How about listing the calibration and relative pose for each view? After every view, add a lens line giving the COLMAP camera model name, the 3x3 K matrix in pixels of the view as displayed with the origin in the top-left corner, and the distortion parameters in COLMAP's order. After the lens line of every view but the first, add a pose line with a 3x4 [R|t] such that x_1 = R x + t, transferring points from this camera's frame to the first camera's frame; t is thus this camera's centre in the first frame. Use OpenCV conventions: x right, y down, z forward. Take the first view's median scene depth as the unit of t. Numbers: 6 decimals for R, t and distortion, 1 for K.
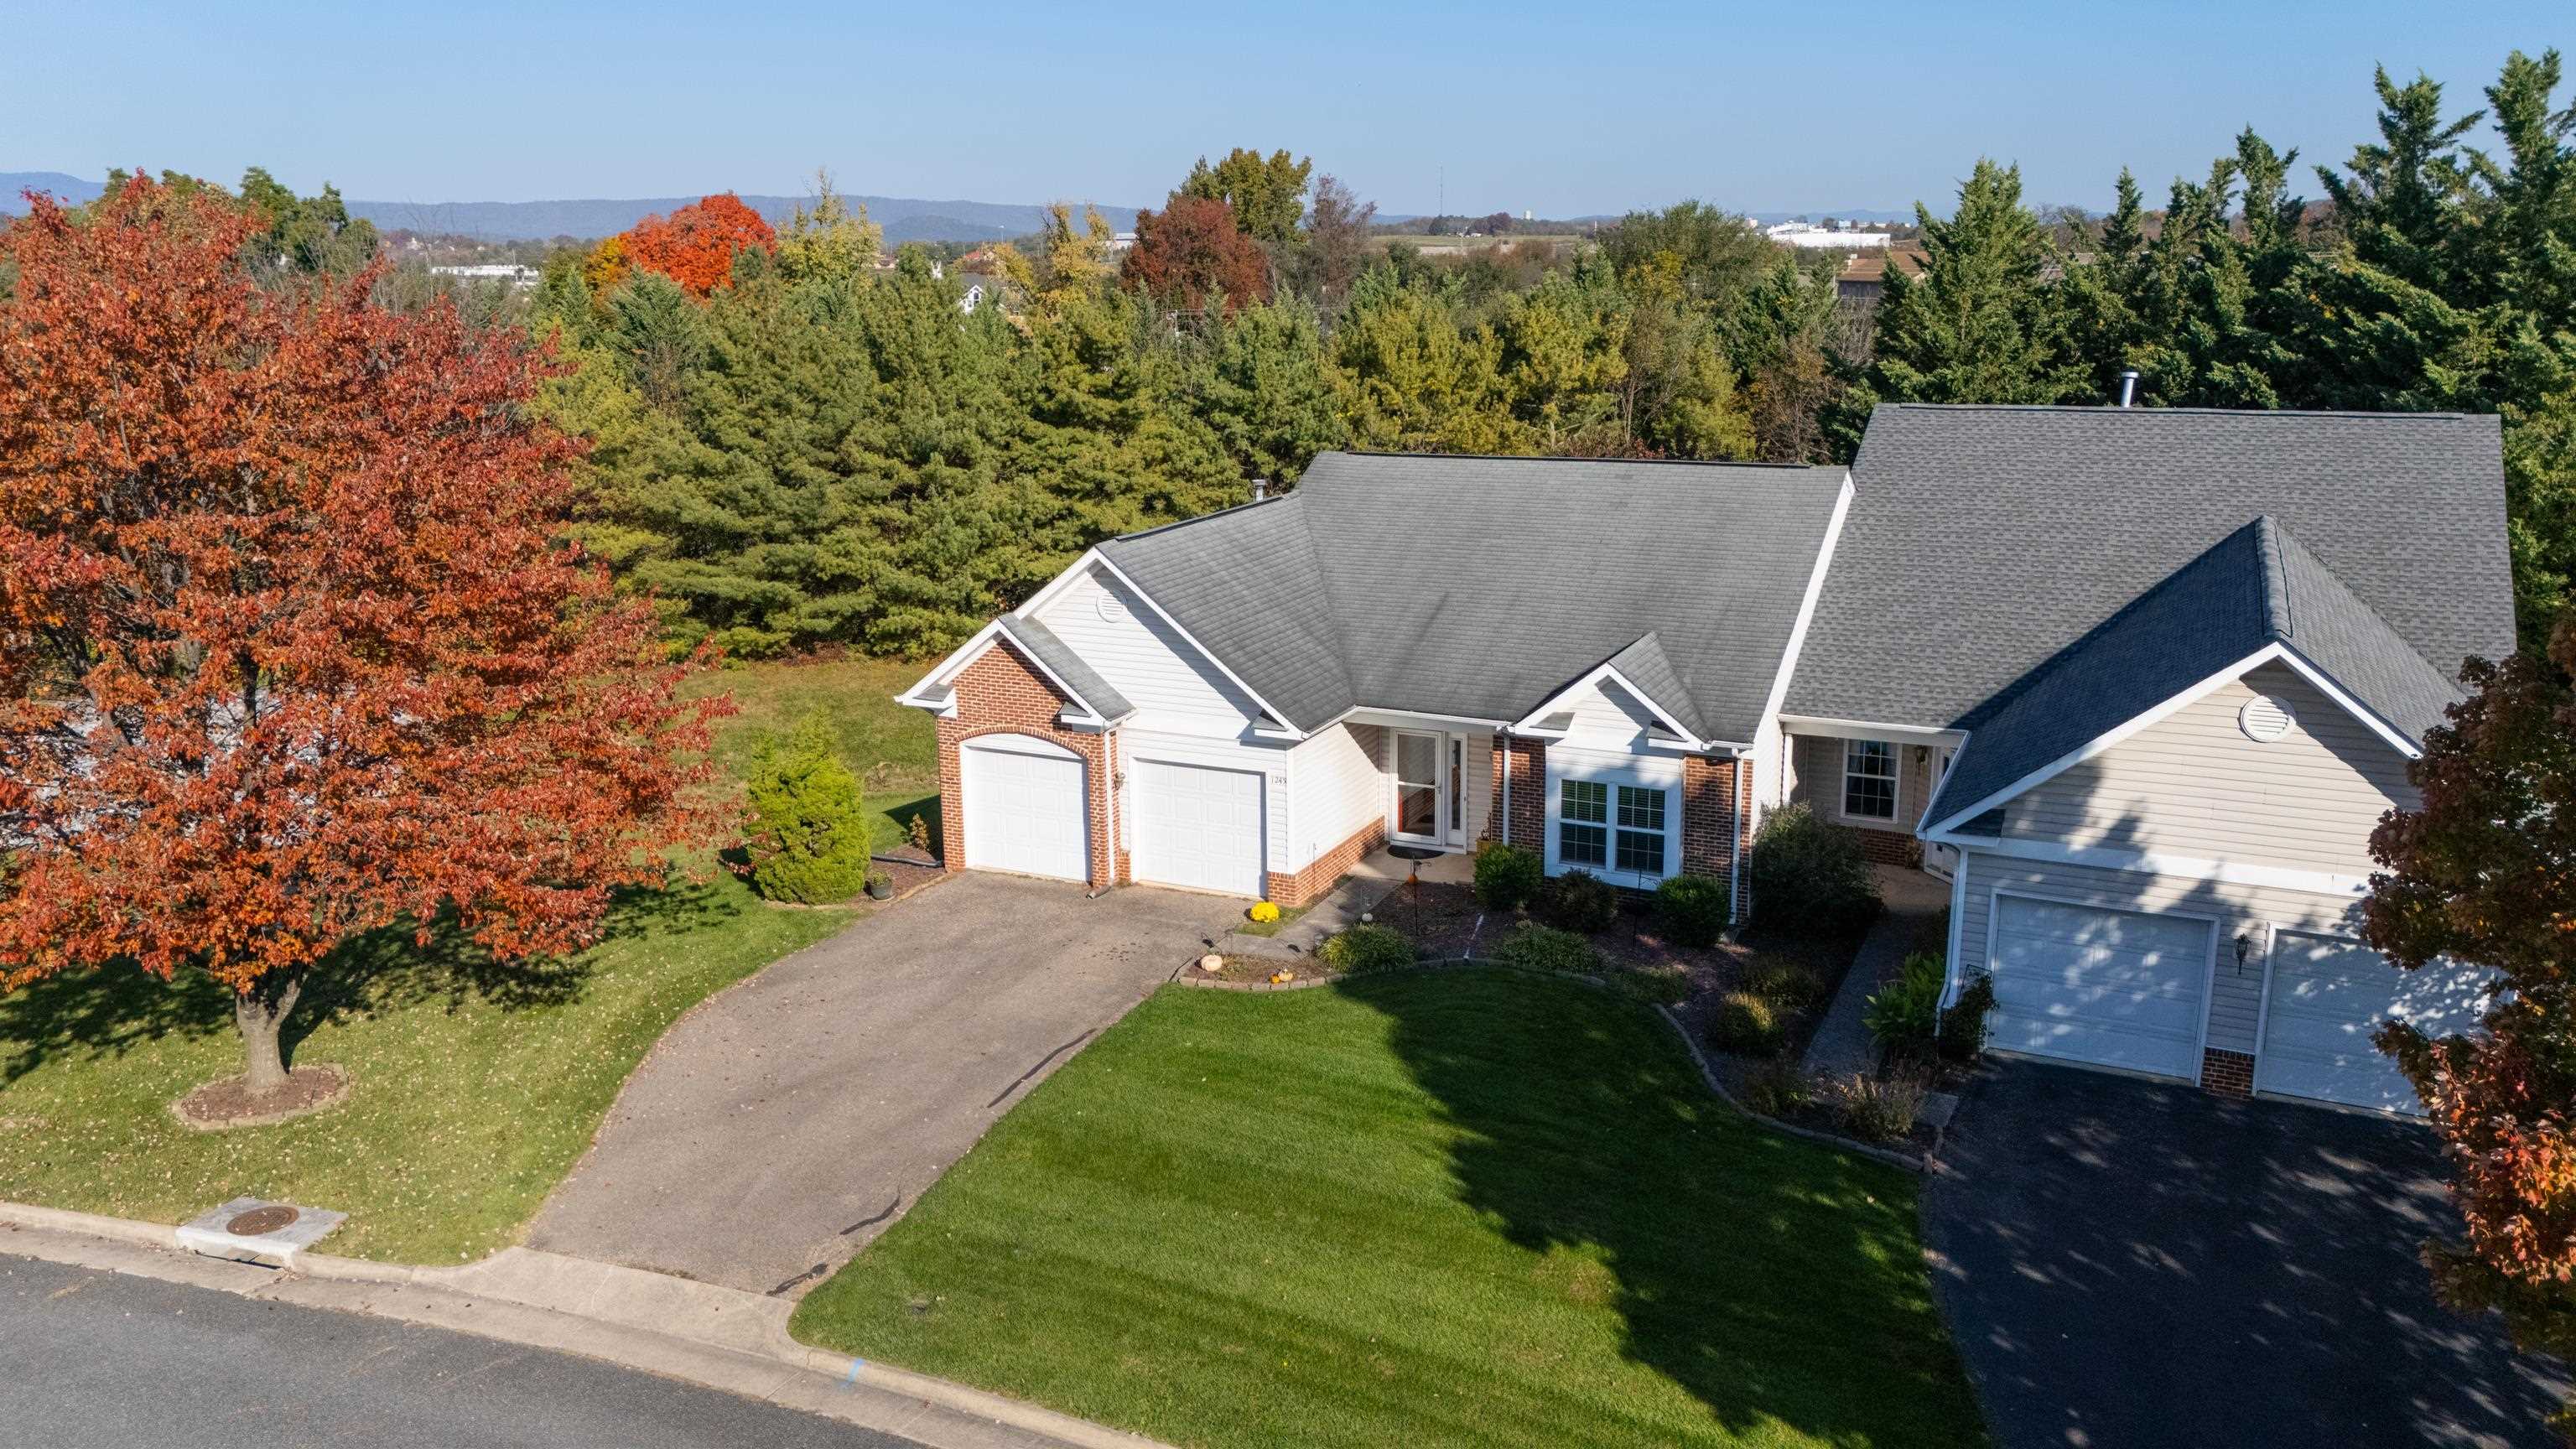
lens RADIAL K [[1887.1, 0, 1283.4], [0, 1887.1, 726.2], [0, 0, 1]] dist [0.080575, -0.074572]
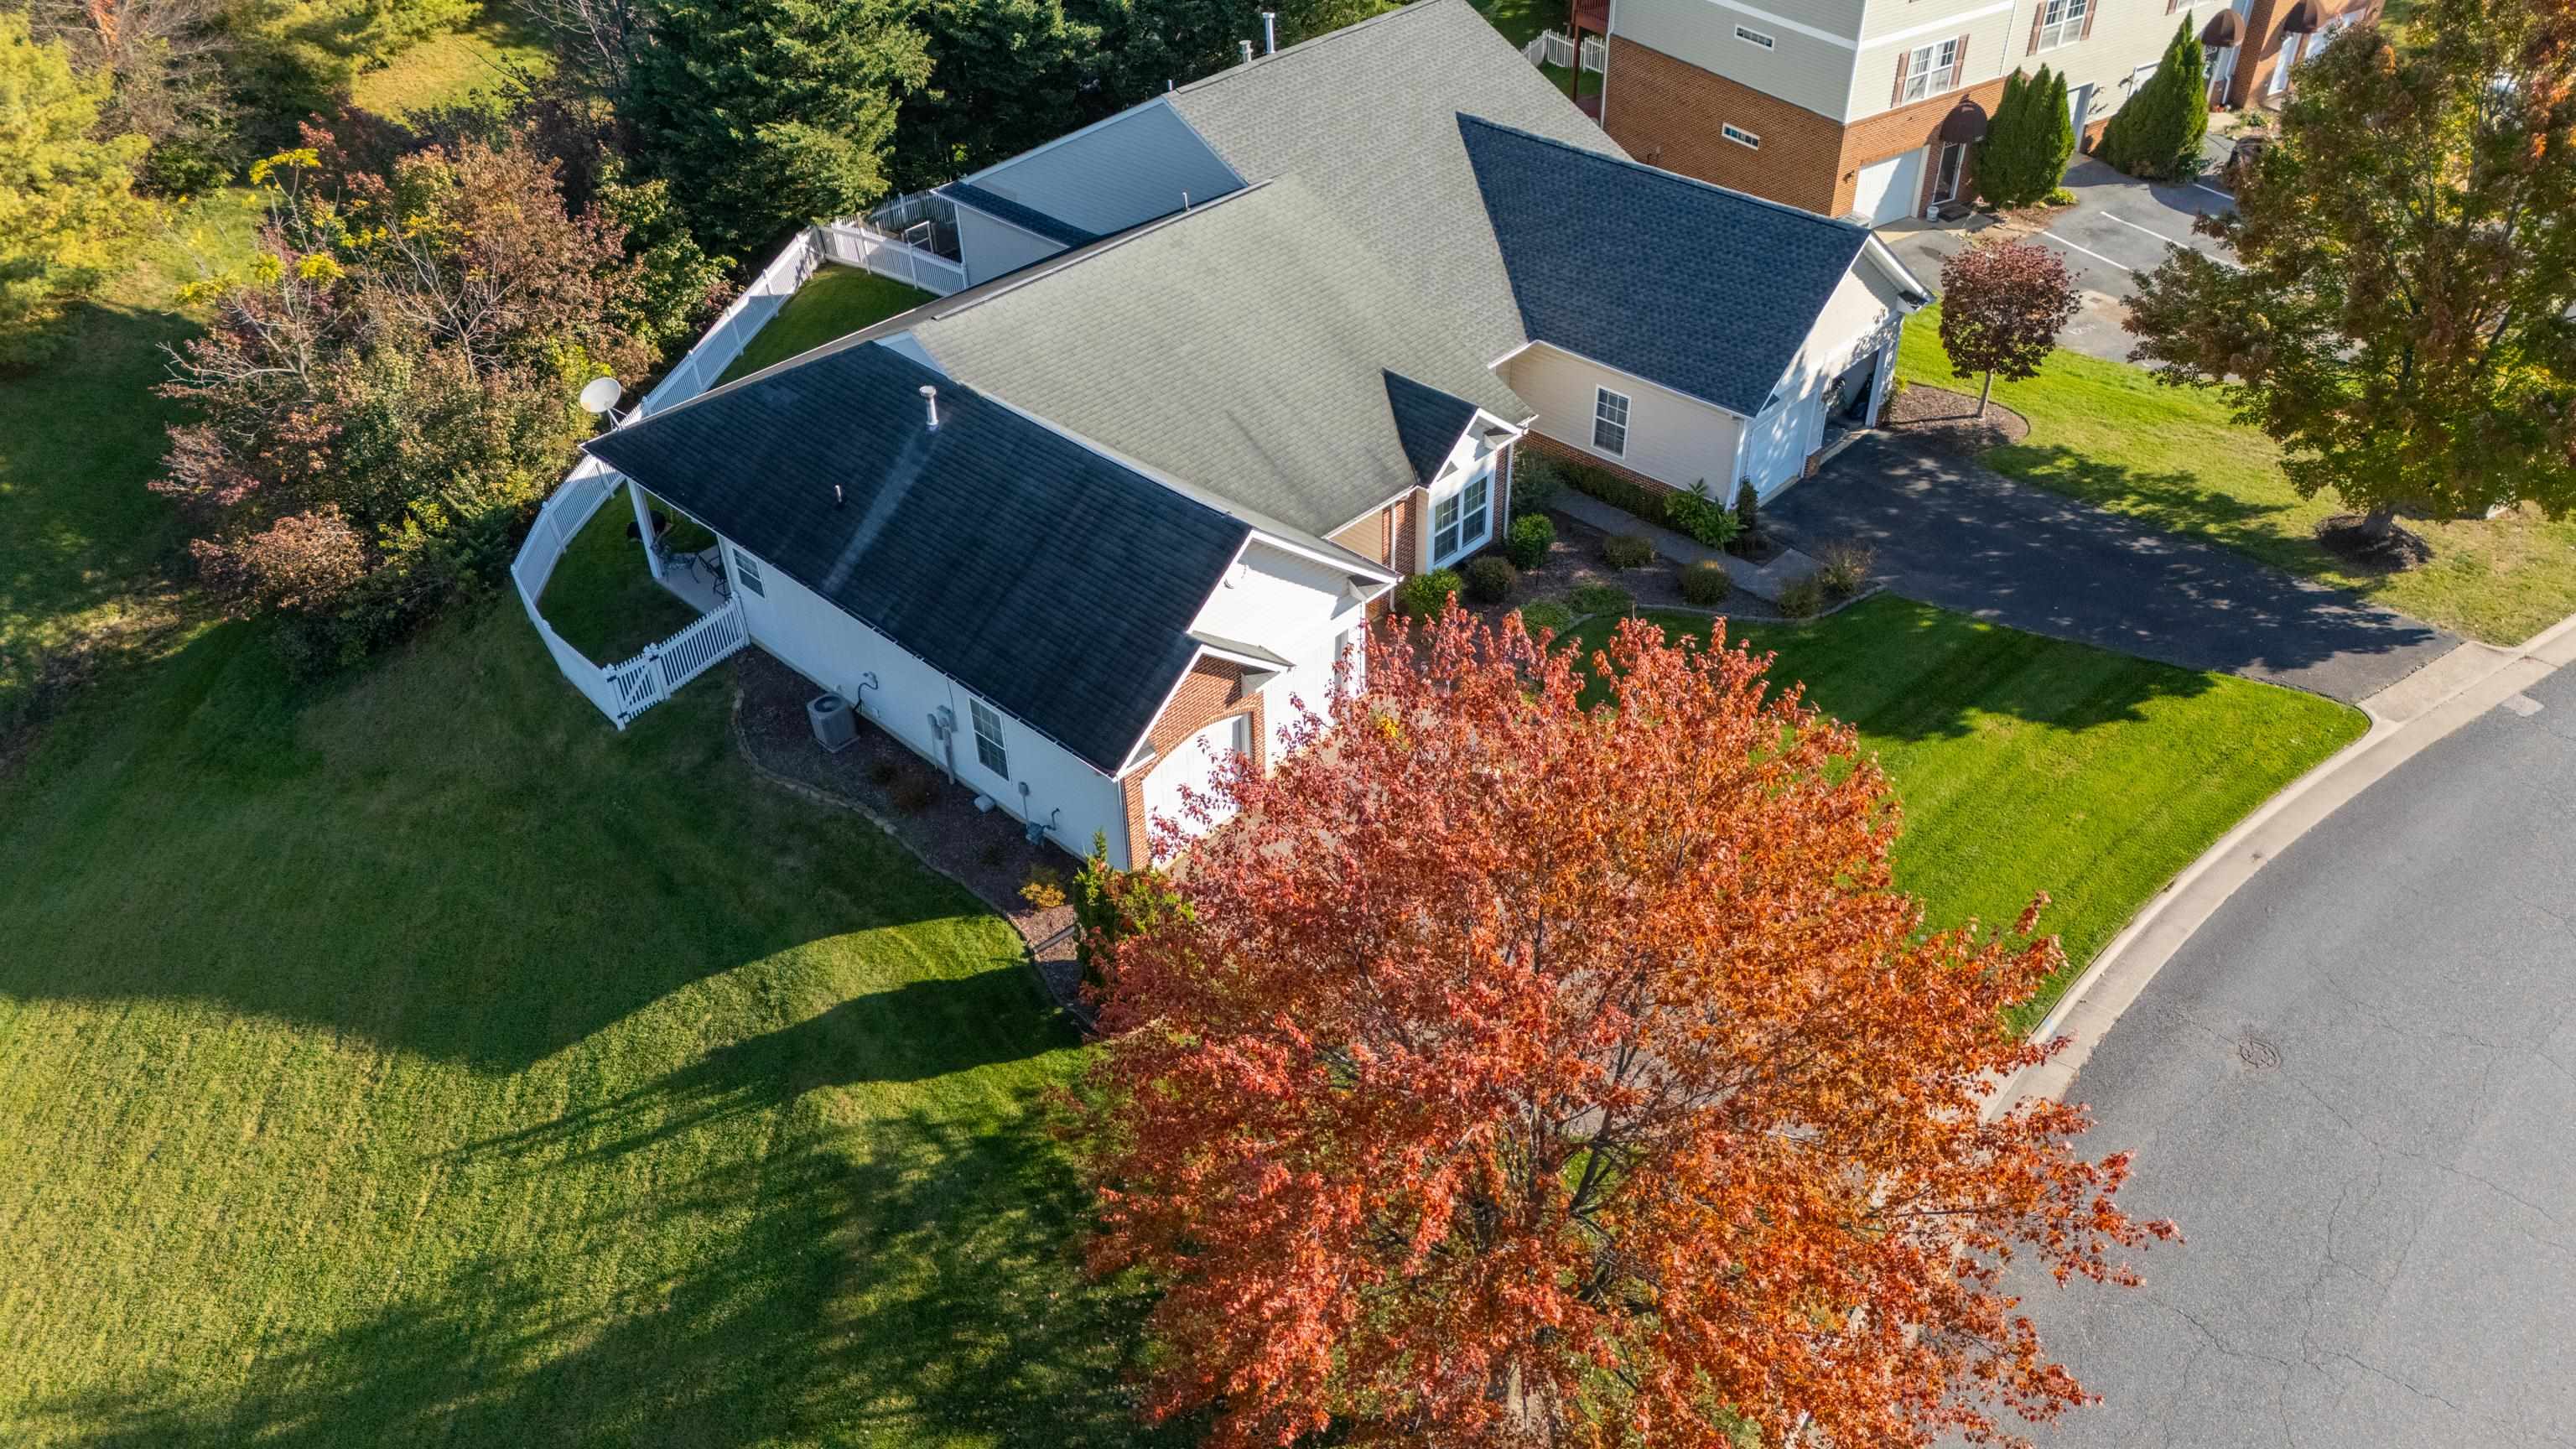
lens RADIAL K [[1887.1, 0, 1283.4], [0, 1887.1, 726.2], [0, 0, 1]] dist [0.080575, -0.074572]
pose [[0.311545, -0.572827, 0.758162, -0.935121], [0.250197, 0.819167, 0.516108, -0.533304], [-0.916701, 0.028899, 0.398527, 0.595130]]
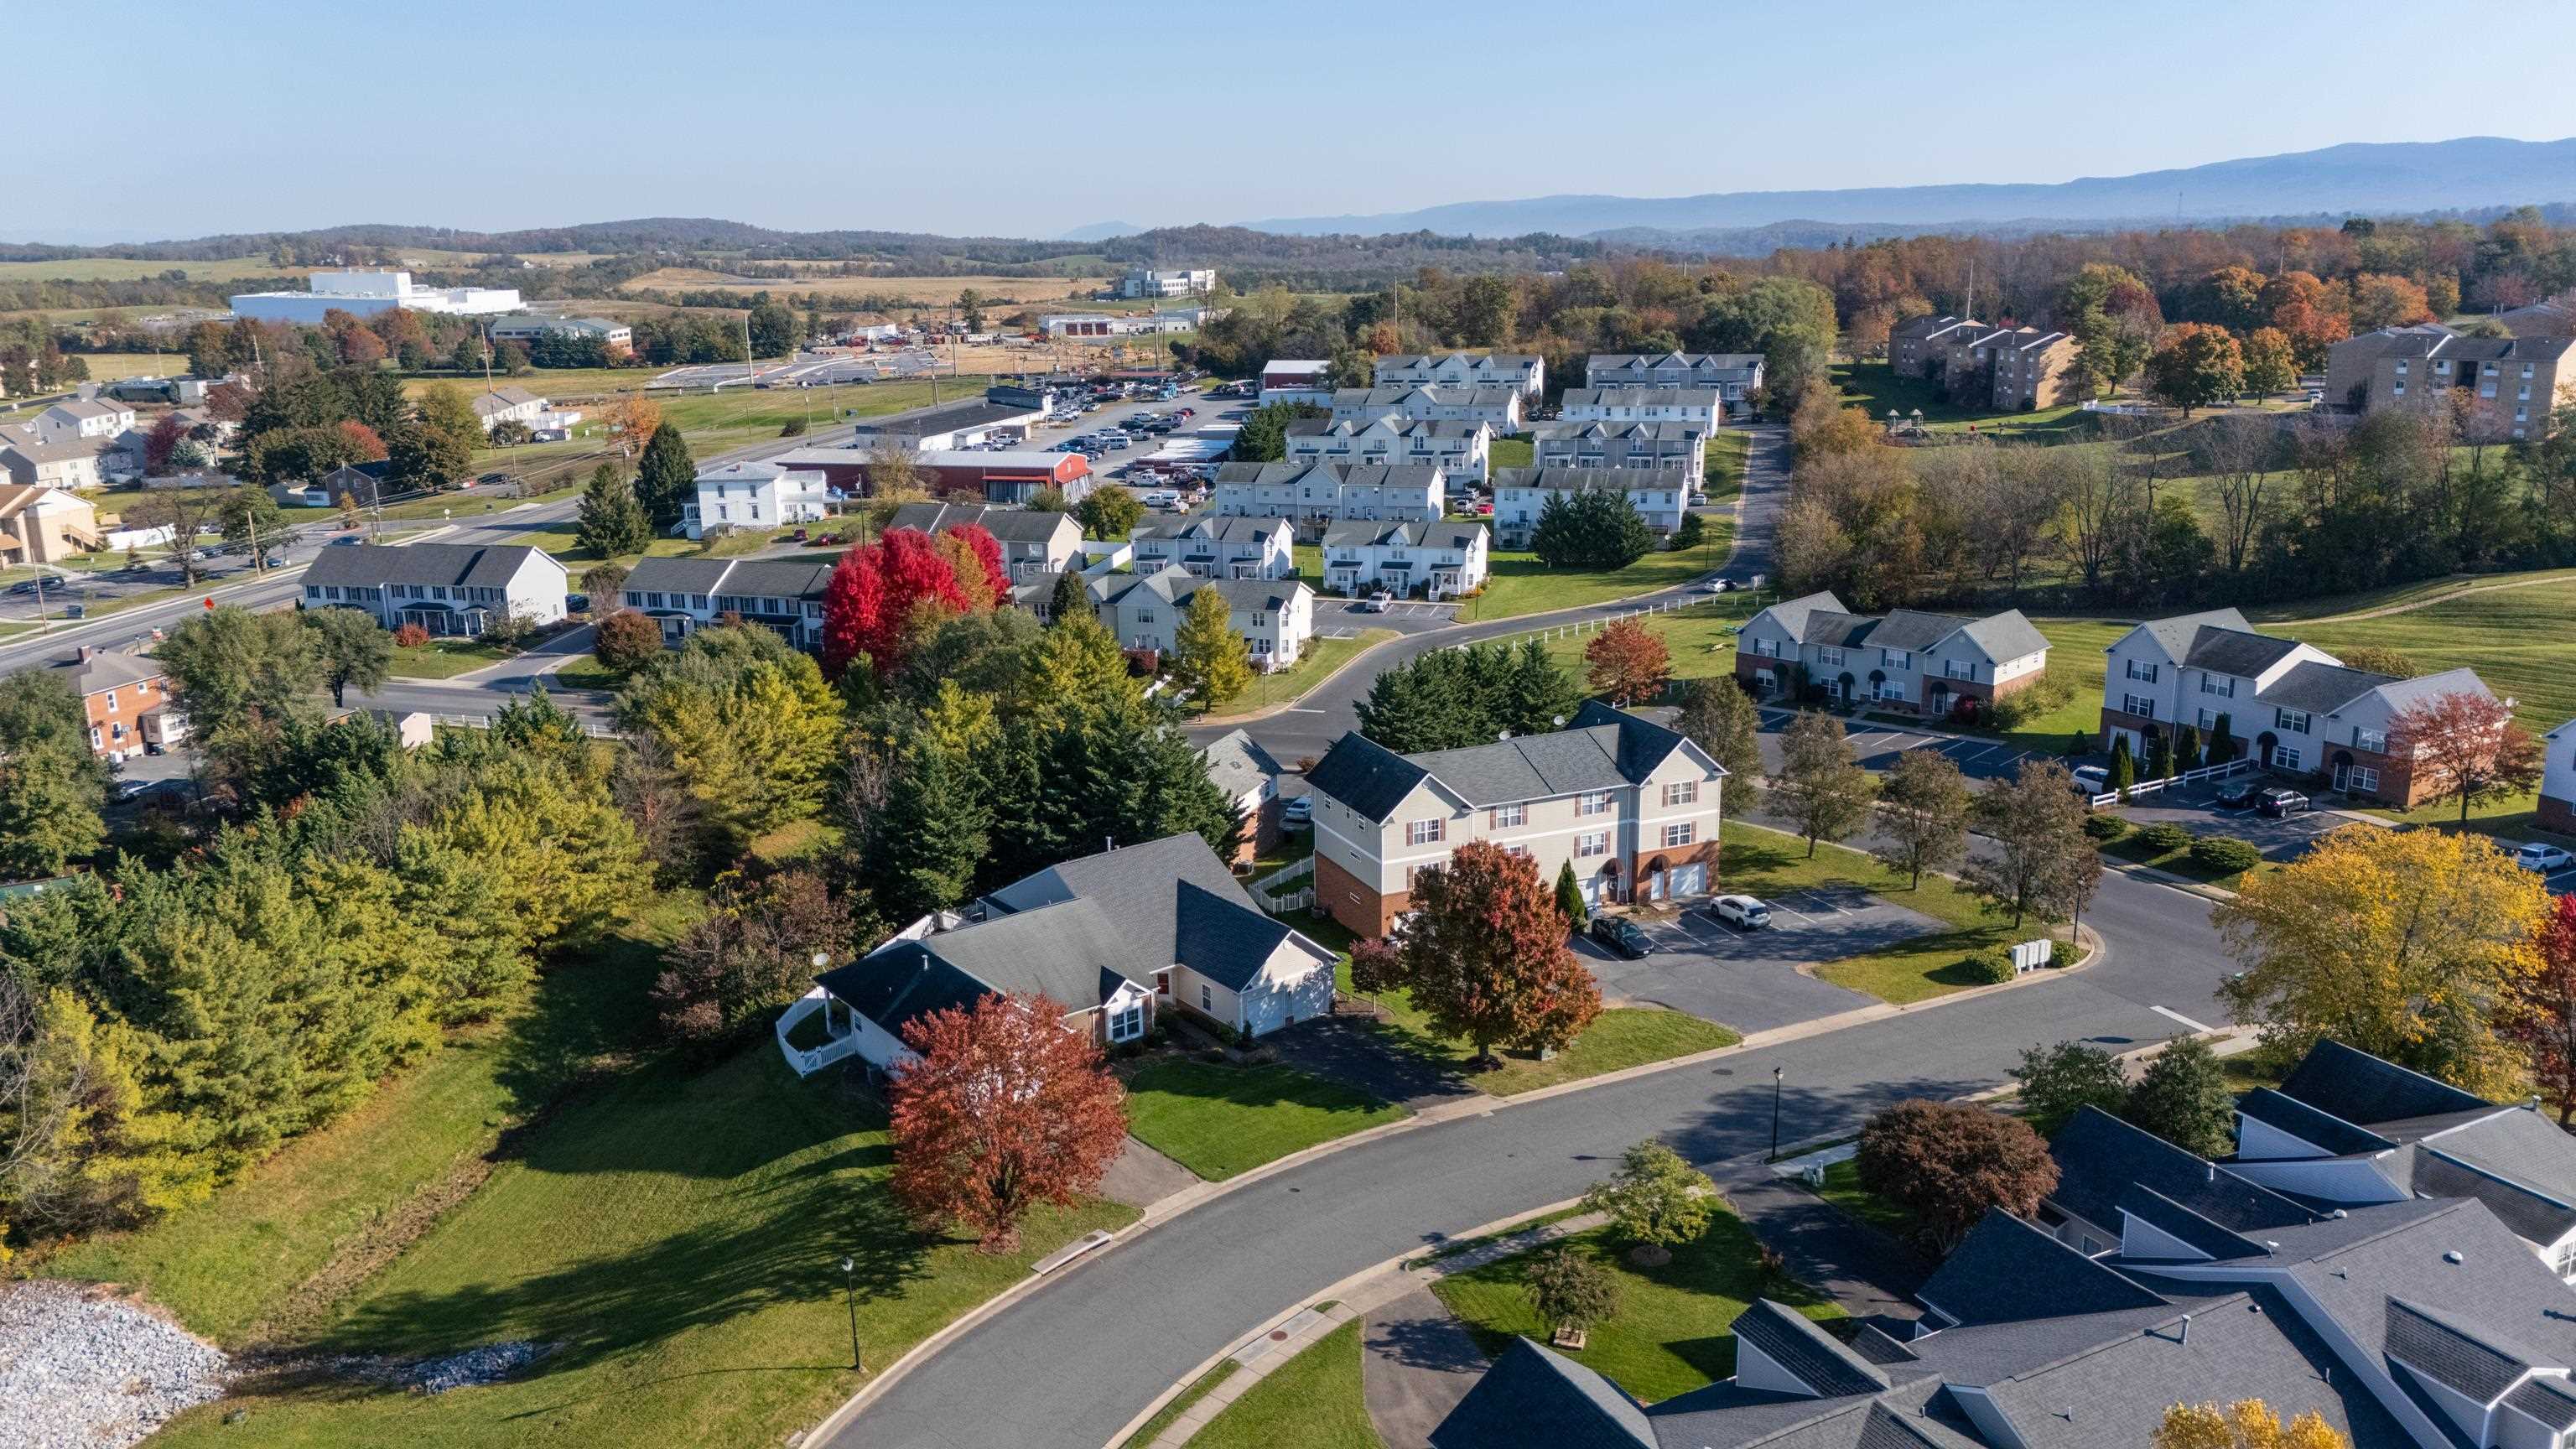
lens RADIAL K [[1862.7, 0, 1281.5], [0, 1862.7, 712.8], [0, 0, 1]] dist [0.092421, -0.124917]
pose [[0.454195, -0.210655, 0.865639, -2.490227], [0.226846, 0.966963, 0.116287, -0.815466], [-0.861538, 0.143550, 0.486976, -0.960640]]
